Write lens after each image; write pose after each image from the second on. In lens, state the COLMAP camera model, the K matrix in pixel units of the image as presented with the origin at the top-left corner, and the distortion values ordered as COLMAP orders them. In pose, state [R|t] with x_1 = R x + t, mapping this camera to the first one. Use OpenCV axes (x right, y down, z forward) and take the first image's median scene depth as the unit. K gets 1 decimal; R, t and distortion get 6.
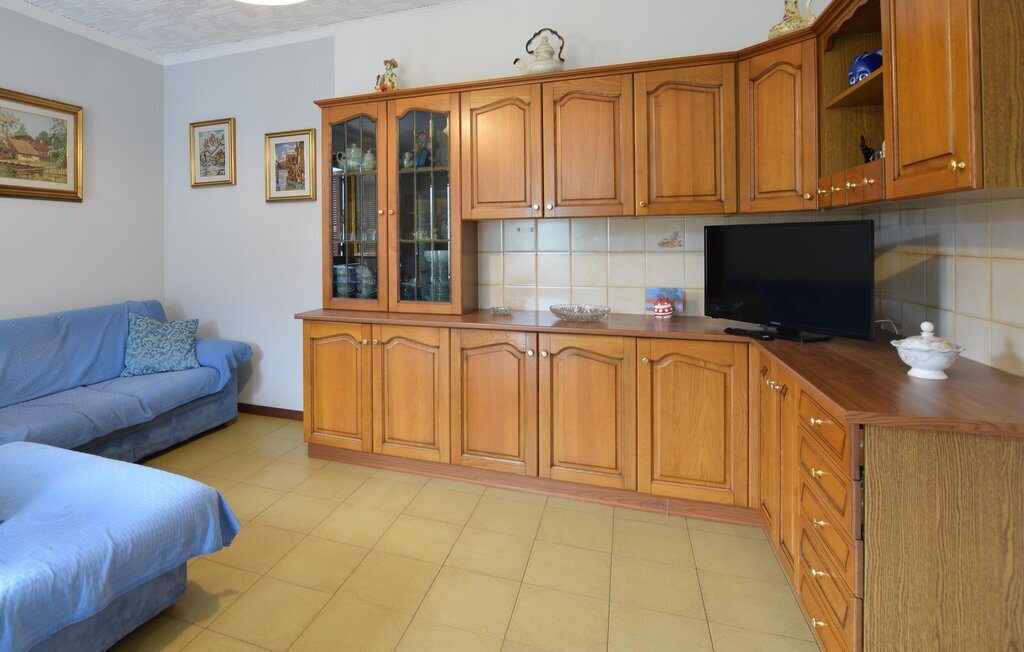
lens RADIAL K [[532.7, 0, 417.9], [0, 532.7, 242.2], [0, 0, 1]] dist [-0.032103, 0.000105]
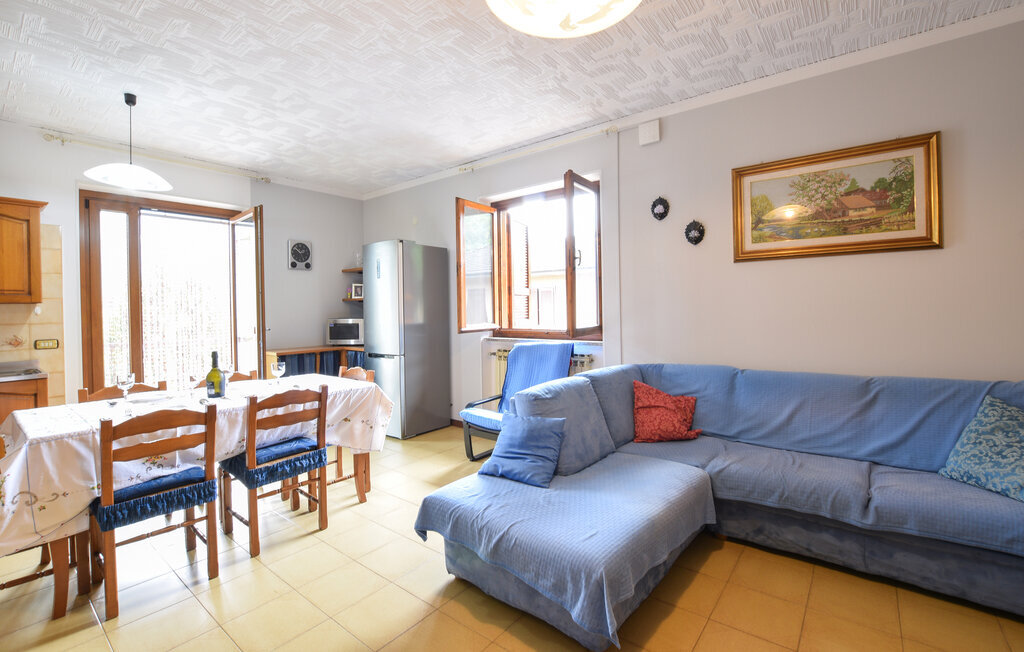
lens RADIAL K [[450.1, 0, 505.6], [0, 450.1, 314.2], [0, 0, 1]] dist [-0.026423, 0.000403]
pose [[-0.299478, 0.027277, -0.953713, 0.247186], [0.020188, 0.999549, 0.022248, -0.003244], [0.953890, -0.012590, -0.299894, 0.653259]]
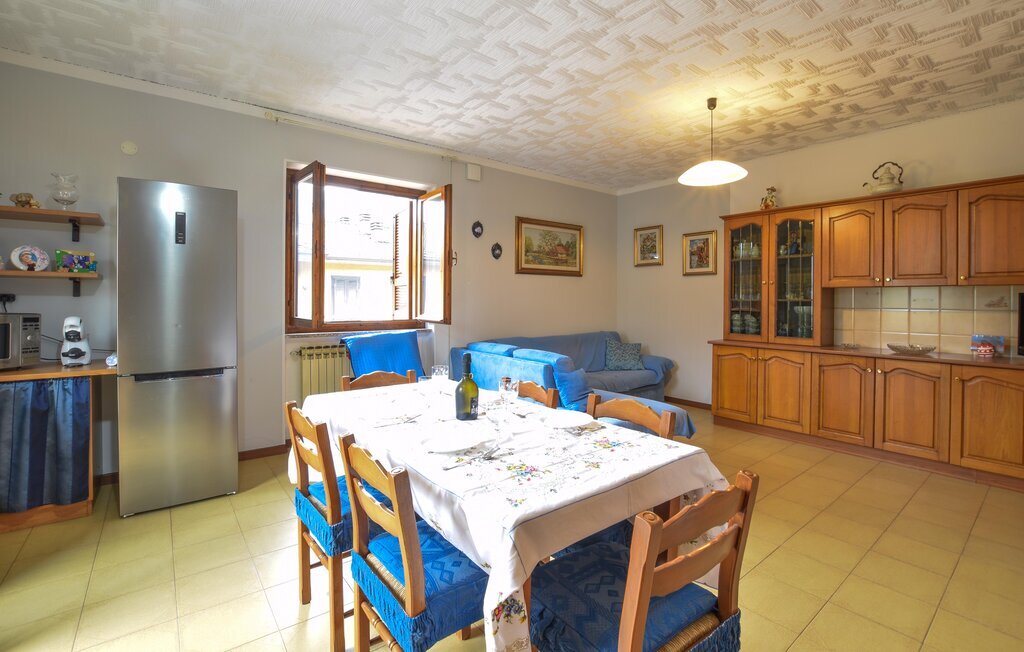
lens RADIAL K [[458.0, 0, 511.9], [0, 458.0, 301.6], [0, 0, 1]] dist [-0.023960, 0.001069]
pose [[0.863980, 0.016412, -0.503258, -0.035702], [-0.012853, 0.999862, 0.010542, -0.001436], [0.503362, -0.002640, 0.864072, -0.631037]]
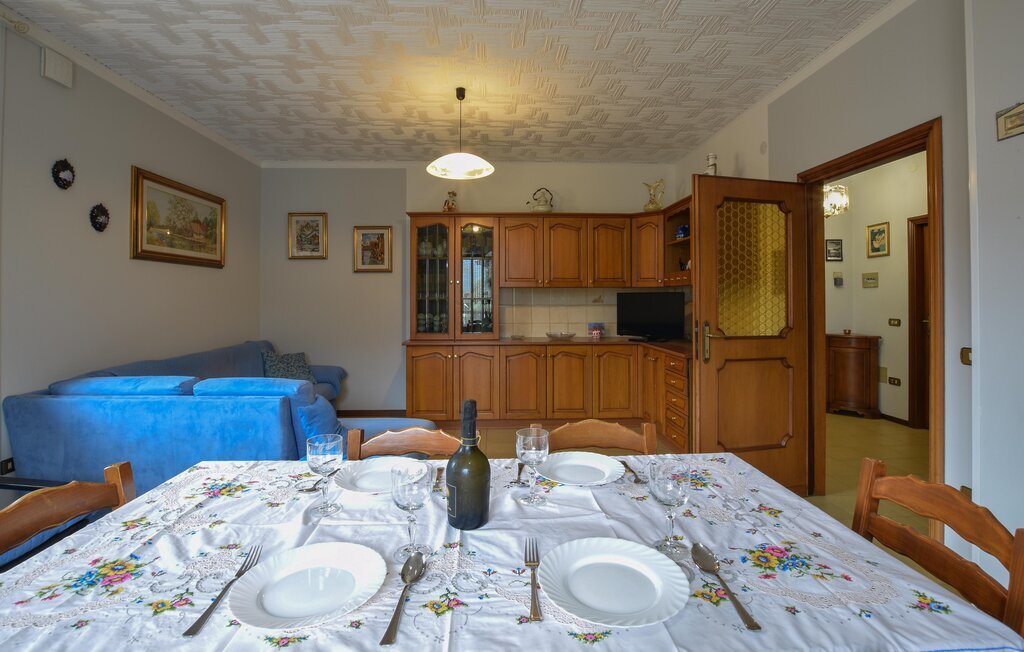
lens RADIAL K [[460.7, 0, 510.7], [0, 460.7, 294.7], [0, 0, 1]] dist [-0.026067, 0.000241]
pose [[0.915222, 0.010381, 0.402816, -0.503955], [-0.005670, 0.999901, -0.012887, 0.003213], [-0.402910, 0.009510, 0.915190, -0.446070]]
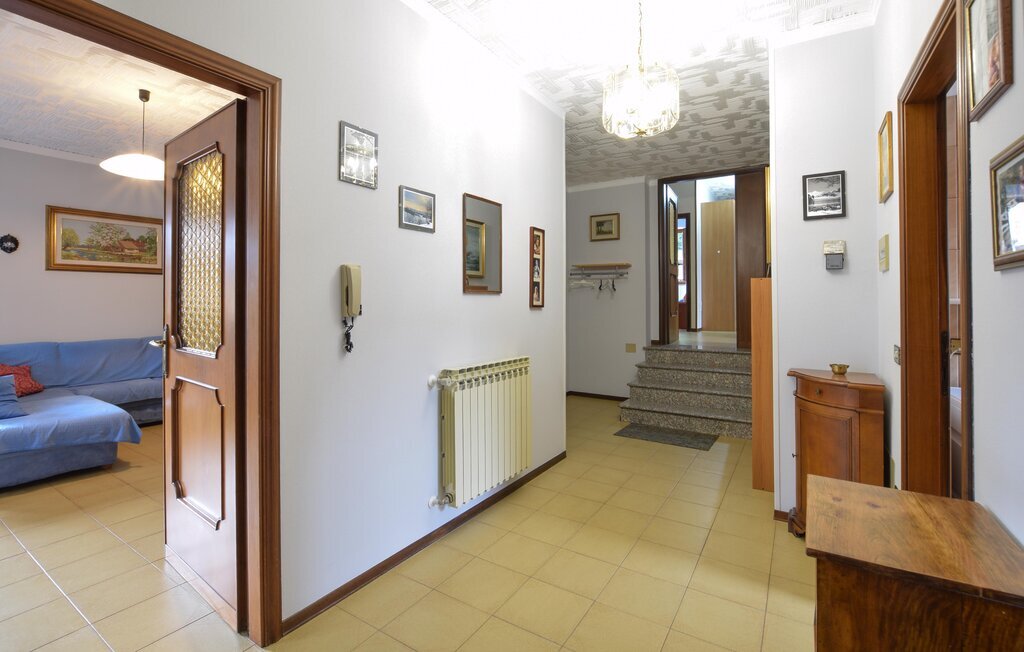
lens RADIAL K [[460.7, 0, 510.7], [0, 460.7, 294.7], [0, 0, 1]] dist [-0.026067, 0.000241]
pose [[0.981983, 0.003322, -0.188942, 0.886160], [-0.005396, 0.999931, -0.010464, -0.000382], [0.188894, 0.011295, 0.981933, -0.301744]]
